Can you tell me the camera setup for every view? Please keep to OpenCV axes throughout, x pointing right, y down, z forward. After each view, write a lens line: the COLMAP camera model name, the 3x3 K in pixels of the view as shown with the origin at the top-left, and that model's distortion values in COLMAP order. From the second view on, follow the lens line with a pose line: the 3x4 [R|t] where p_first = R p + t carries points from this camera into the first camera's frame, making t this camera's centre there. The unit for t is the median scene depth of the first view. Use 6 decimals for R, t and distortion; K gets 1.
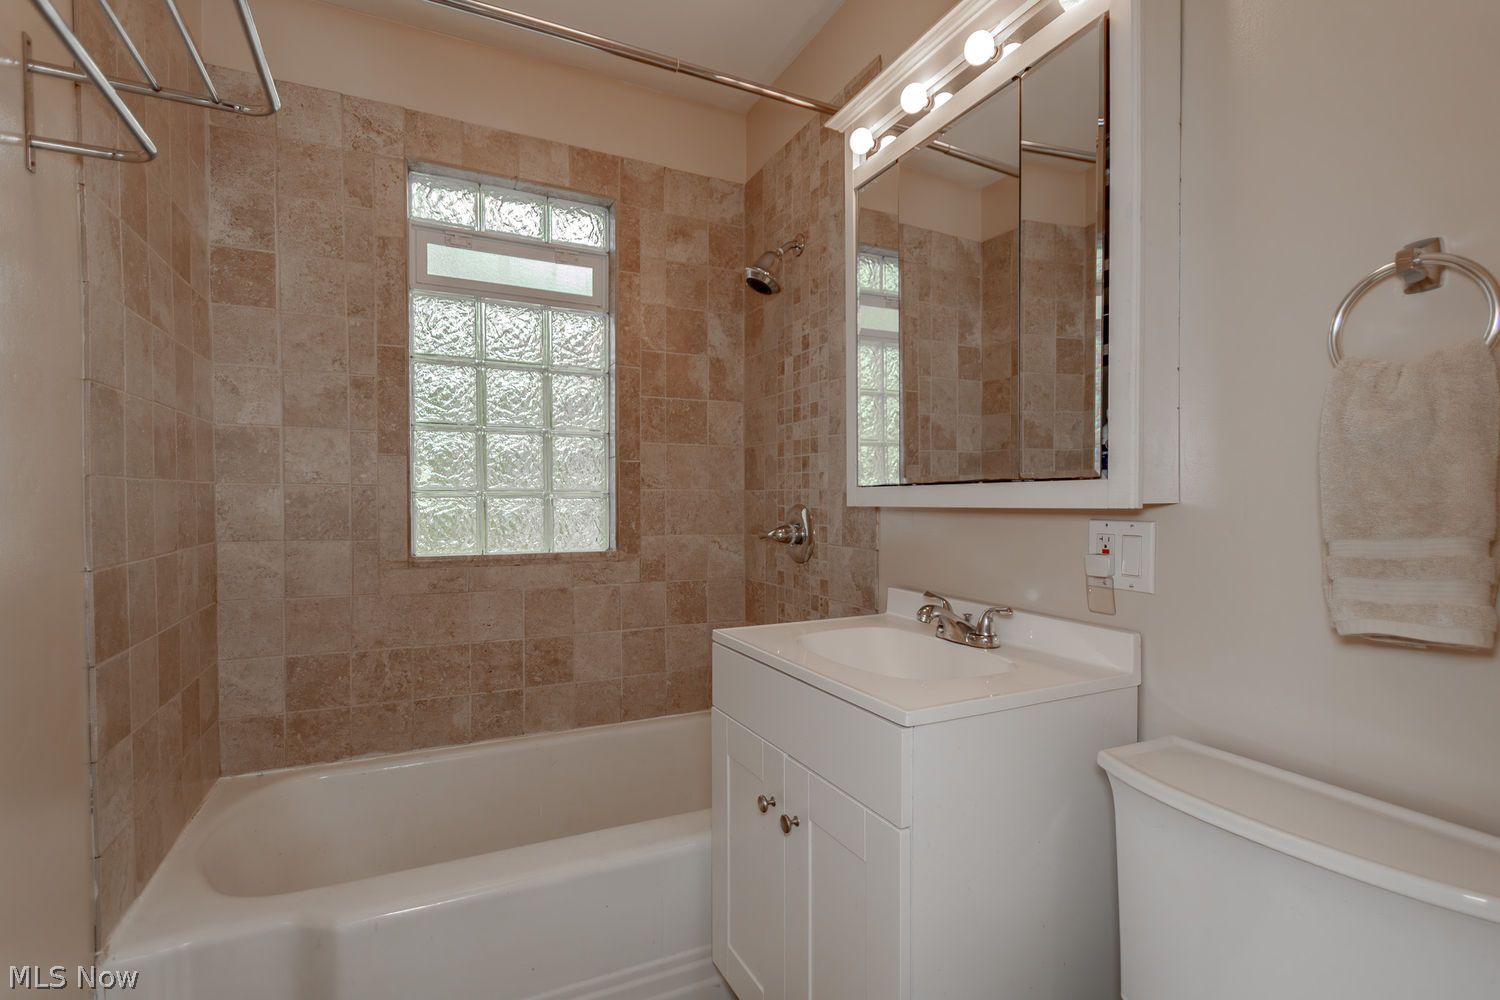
lens RADIAL K [[705.4, 0, 750.0], [0, 705.4, 500.0], [0, 0, 1]] dist [0.000404, -0.000182]
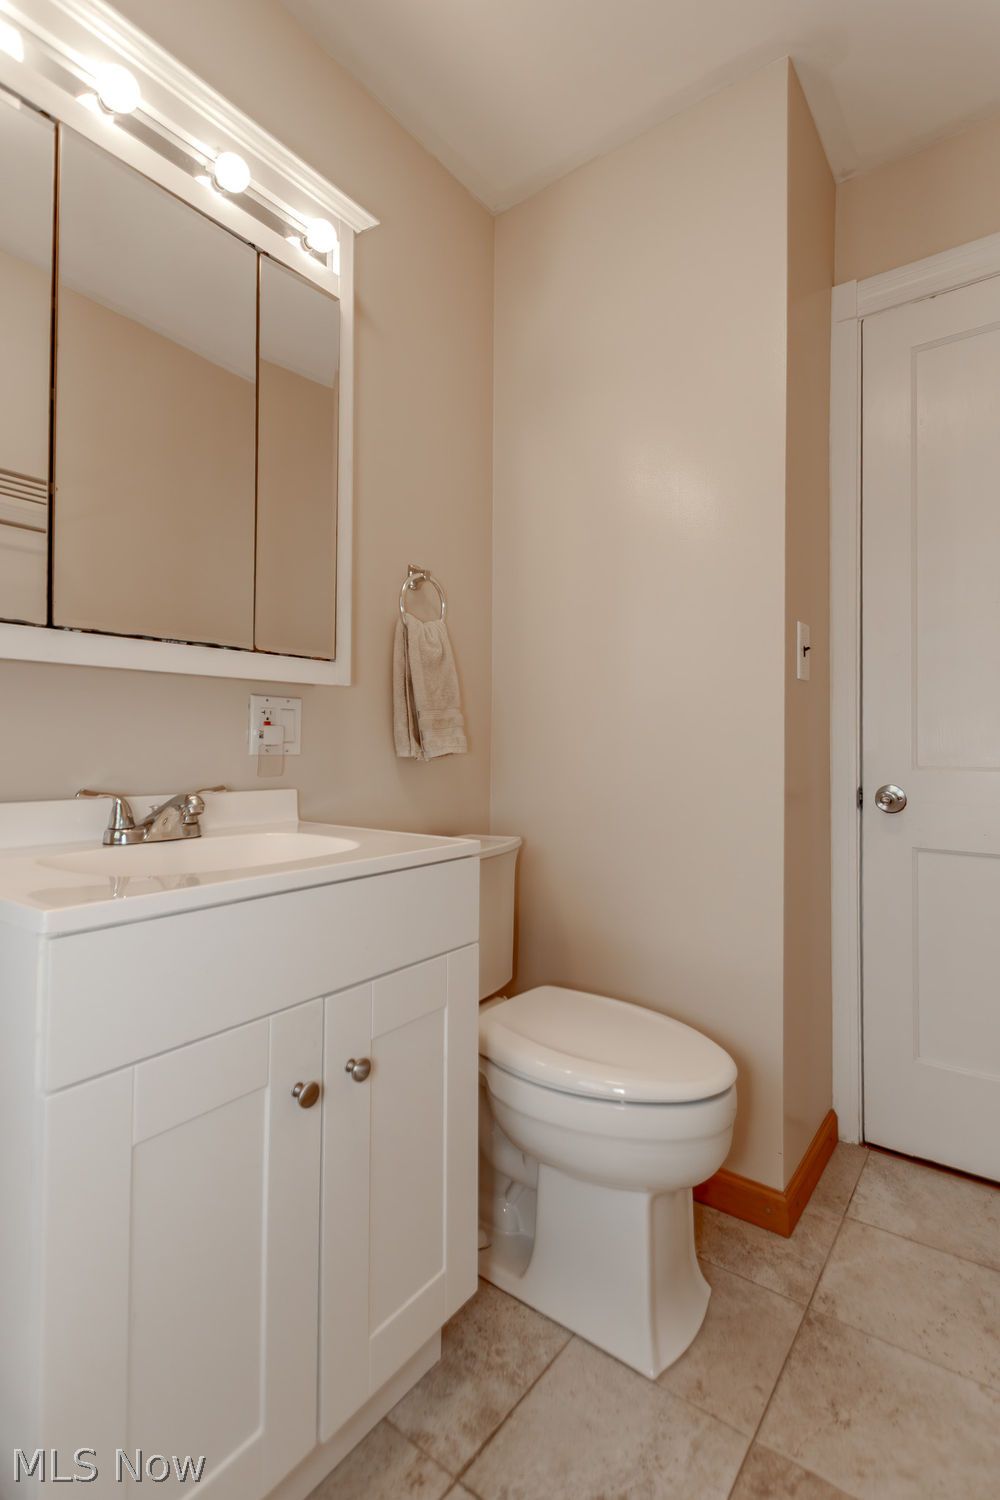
lens RADIAL K [[705.4, 0, 499.5], [0, 705.4, 729.3], [0, 0, 1]] dist [0.000404, -0.000182]
pose [[-0.449433, 0.011065, 0.893245, -0.687784], [-0.006433, 0.999857, -0.015622, 0.097769], [-0.893291, -0.012767, -0.449298, 1.176306]]
